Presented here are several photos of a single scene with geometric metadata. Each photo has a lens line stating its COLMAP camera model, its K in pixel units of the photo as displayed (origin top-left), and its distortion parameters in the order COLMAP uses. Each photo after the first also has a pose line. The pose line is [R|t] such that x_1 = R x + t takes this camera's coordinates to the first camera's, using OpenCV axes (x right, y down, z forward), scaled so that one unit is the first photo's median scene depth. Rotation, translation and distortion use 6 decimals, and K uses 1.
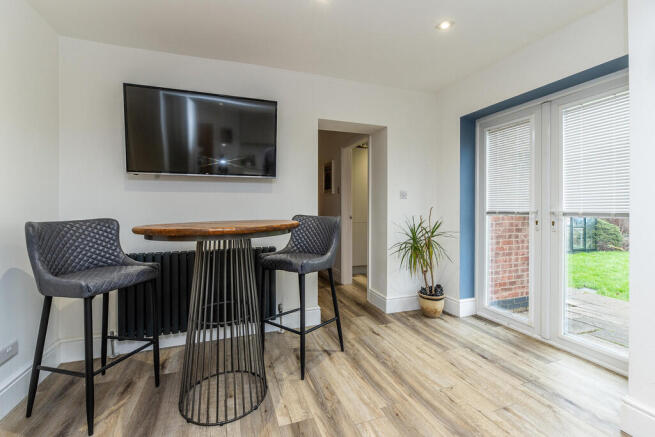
lens RADIAL K [[284.2, 0, 325.0], [0, 284.2, 206.2], [0, 0, 1]] dist [0.002027, 0.000125]
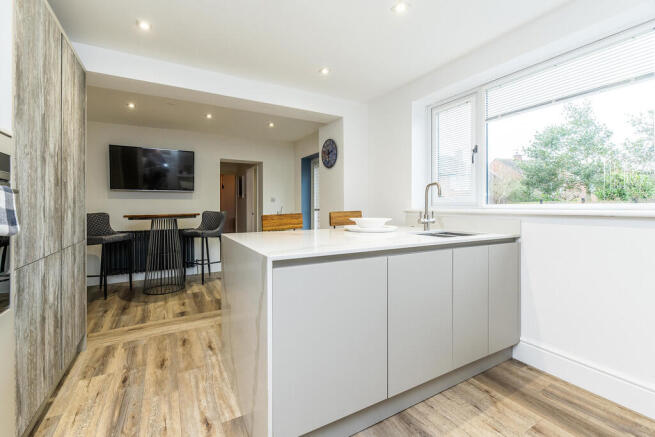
lens RADIAL K [[284.2, 0, 325.0], [0, 284.2, 206.2], [0, 0, 1]] dist [0.002027, 0.000125]
pose [[0.986238, -0.002538, 0.165312, 0.401282], [0.002689, 0.999996, -0.000689, 0.003062], [-0.165310, 0.001124, 0.986241, -1.083756]]
